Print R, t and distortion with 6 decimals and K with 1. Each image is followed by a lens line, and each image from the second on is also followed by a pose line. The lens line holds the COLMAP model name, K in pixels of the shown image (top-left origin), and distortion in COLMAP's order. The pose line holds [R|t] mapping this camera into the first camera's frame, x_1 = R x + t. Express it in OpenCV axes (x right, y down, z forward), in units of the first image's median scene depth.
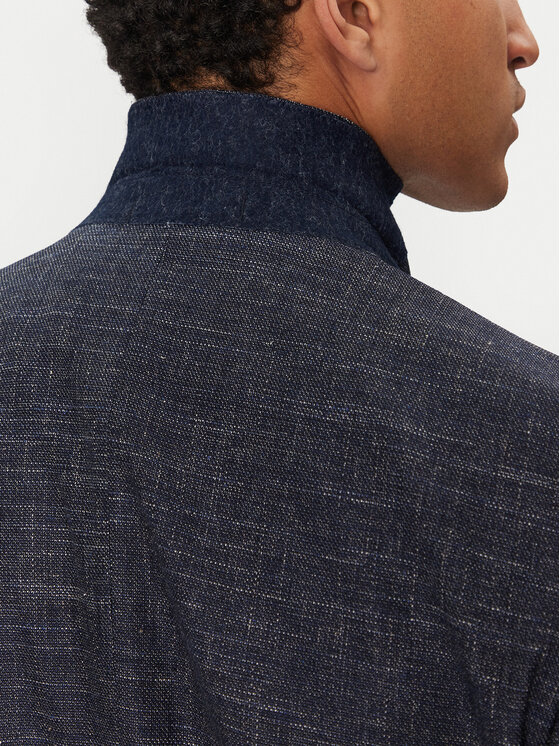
lens RADIAL K [[1484.4, 0, 280.0], [0, 1484.4, 373.0], [0, 0, 1]] dist [-1.428562, 19.458880]
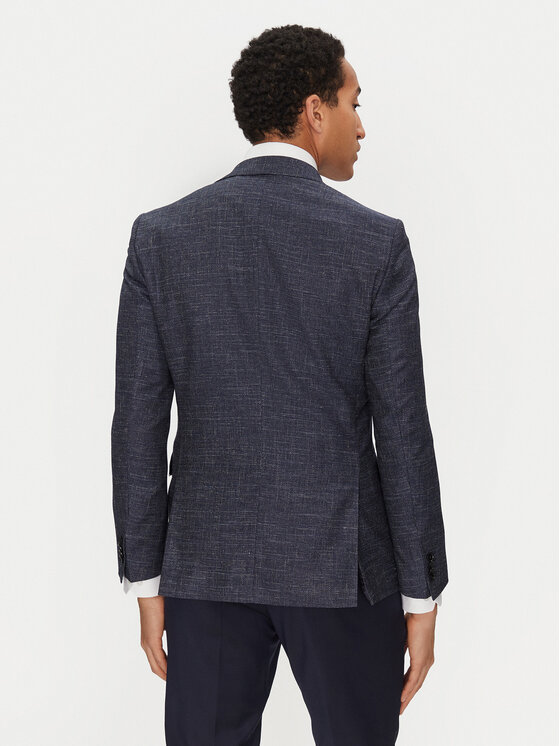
lens RADIAL K [[1336.7, 0, 280.0], [0, 1336.7, 373.0], [0, 0, 1]] dist [0.306630, 0.015282]
pose [[0.975155, 0.052204, 0.215283, -0.742069], [-0.035657, 0.996153, -0.080047, 0.659252], [-0.218634, 0.070382, 0.973265, -2.179188]]
